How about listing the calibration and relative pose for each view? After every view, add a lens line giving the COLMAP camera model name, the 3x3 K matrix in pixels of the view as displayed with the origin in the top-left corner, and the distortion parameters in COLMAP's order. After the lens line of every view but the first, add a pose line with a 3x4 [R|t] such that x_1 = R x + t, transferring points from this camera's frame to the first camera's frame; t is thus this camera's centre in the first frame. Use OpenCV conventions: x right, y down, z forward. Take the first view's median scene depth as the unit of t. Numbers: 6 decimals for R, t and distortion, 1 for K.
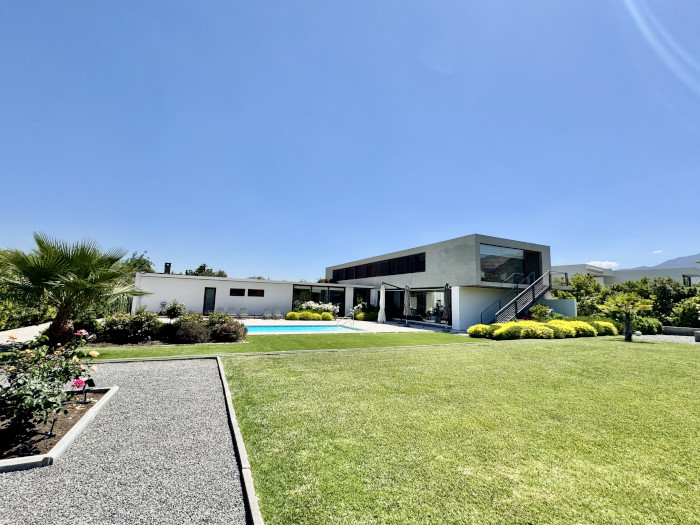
lens RADIAL K [[297.9, 0, 351.4], [0, 297.9, 263.5], [0, 0, 1]] dist [0.003087, -0.000289]
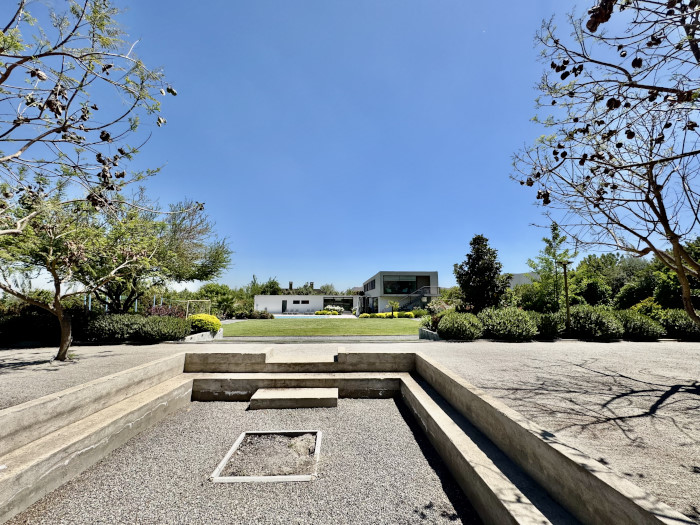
lens RADIAL K [[280.4, 0, 354.7], [0, 280.4, 264.2], [0, 0, 1]] dist [-0.002069, 0.000097]
pose [[0.919718, -0.079840, -0.384375, 0.804798], [0.074447, 0.996806, -0.028915, -0.084878], [0.385455, -0.002022, 0.922724, -0.687418]]
